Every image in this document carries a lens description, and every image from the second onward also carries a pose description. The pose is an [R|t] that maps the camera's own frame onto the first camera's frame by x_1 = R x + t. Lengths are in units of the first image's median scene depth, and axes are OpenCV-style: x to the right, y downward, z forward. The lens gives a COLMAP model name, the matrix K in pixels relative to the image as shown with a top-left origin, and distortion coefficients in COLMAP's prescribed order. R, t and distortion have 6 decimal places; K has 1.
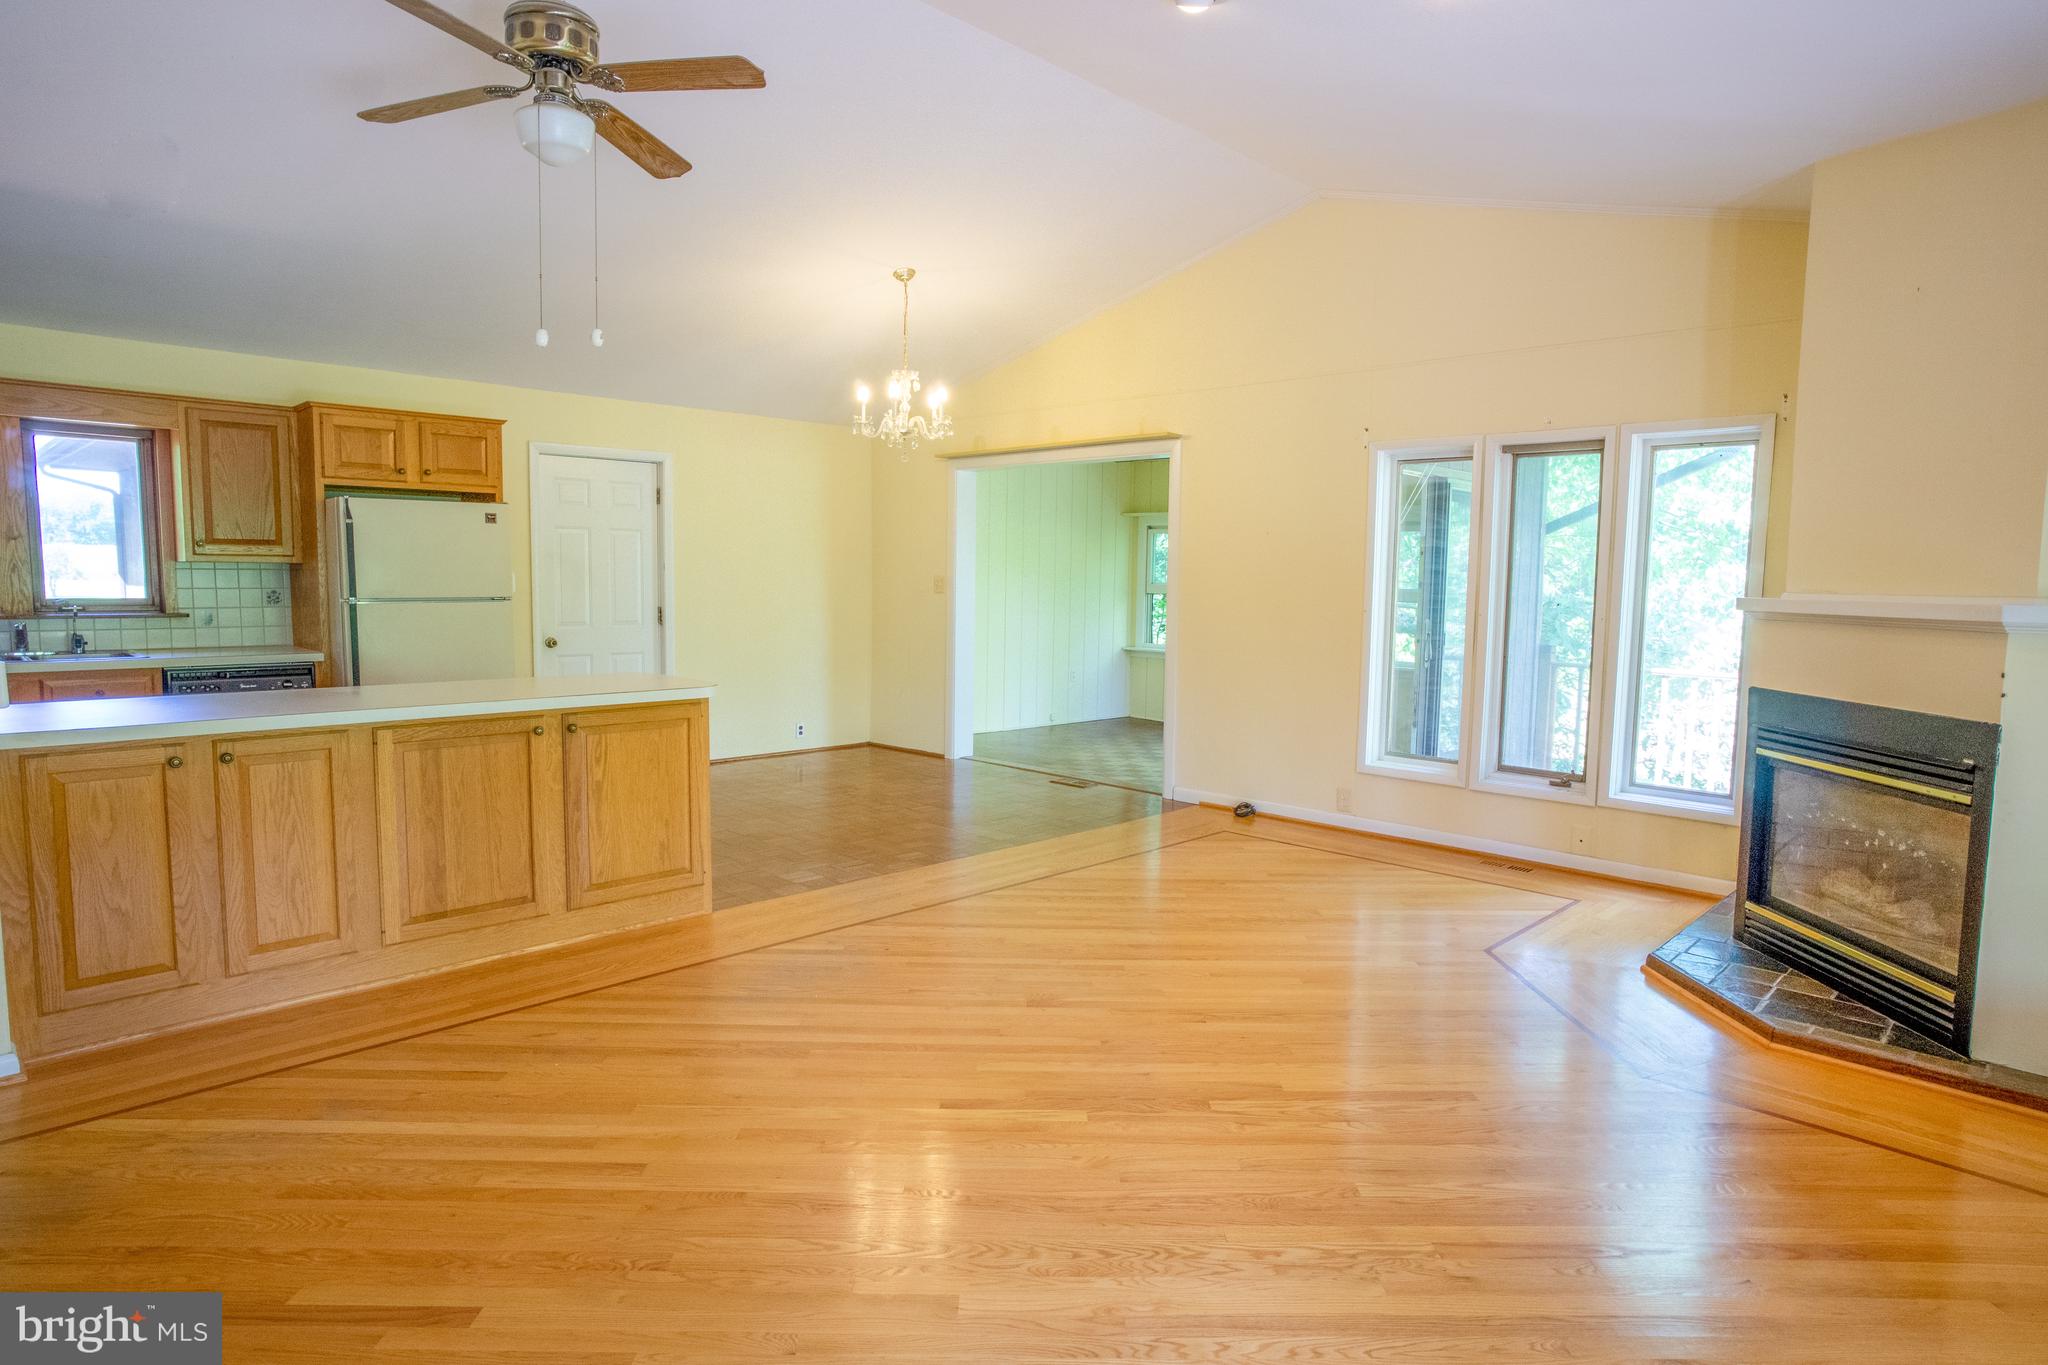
lens RADIAL K [[1104.6, 0, 1014.7], [0, 1104.6, 690.4], [0, 0, 1]] dist [-0.026999, 0.003643]
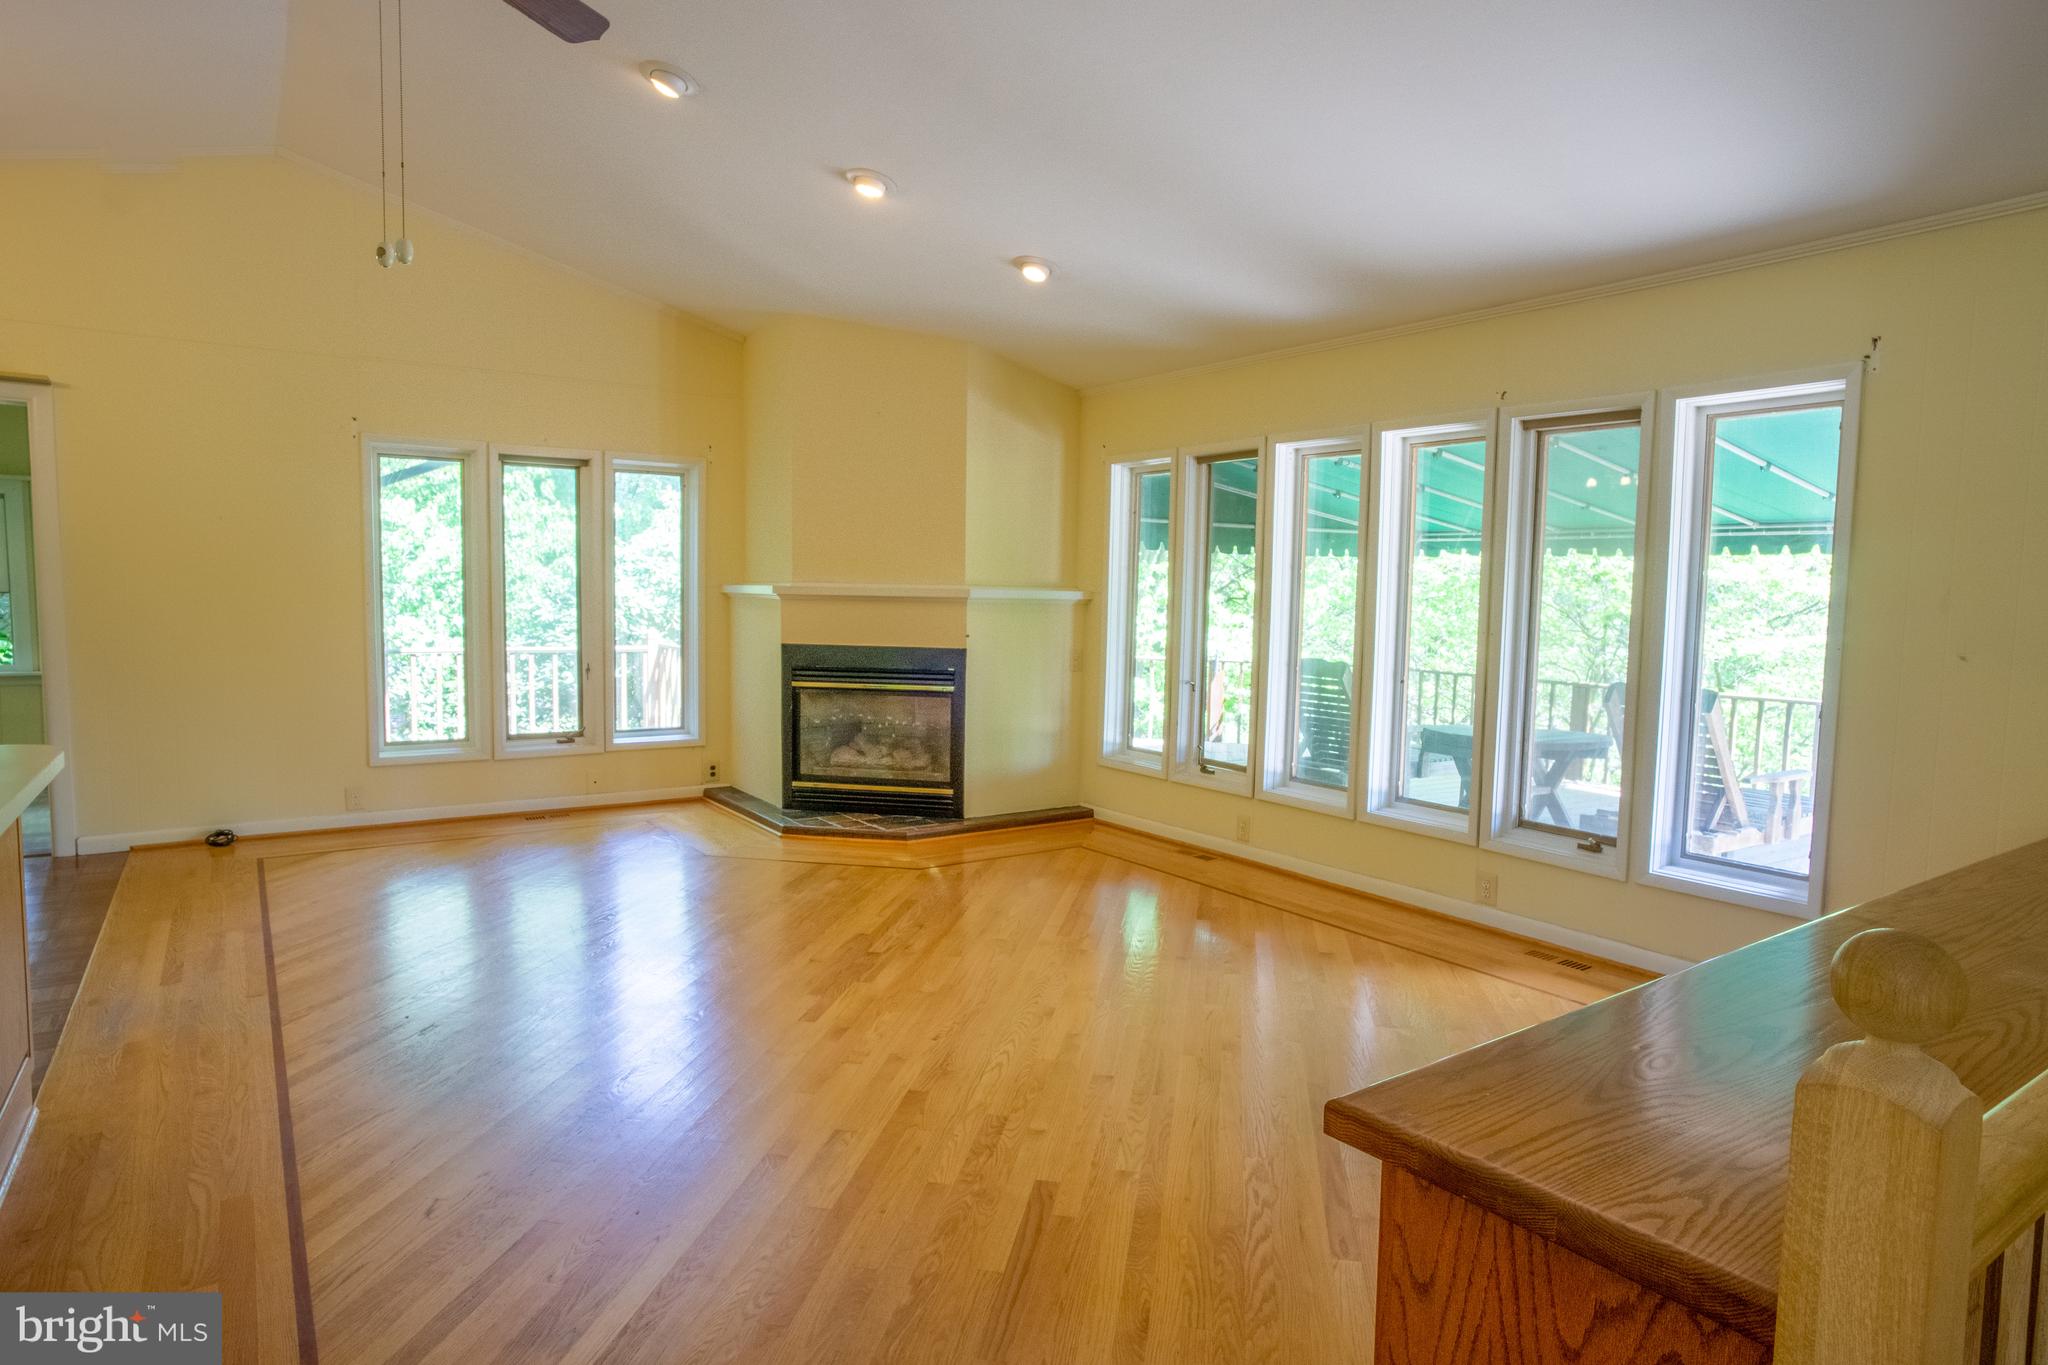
lens RADIAL K [[1104.6, 0, 1014.8], [0, 1104.6, 670.7], [0, 0, 1]] dist [-0.026999, 0.003643]
pose [[0.215135, -0.085327, 0.972849, -0.805452], [0.084753, 0.994048, 0.068444, -0.046033], [-0.972900, 0.067727, 0.221087, 0.344838]]
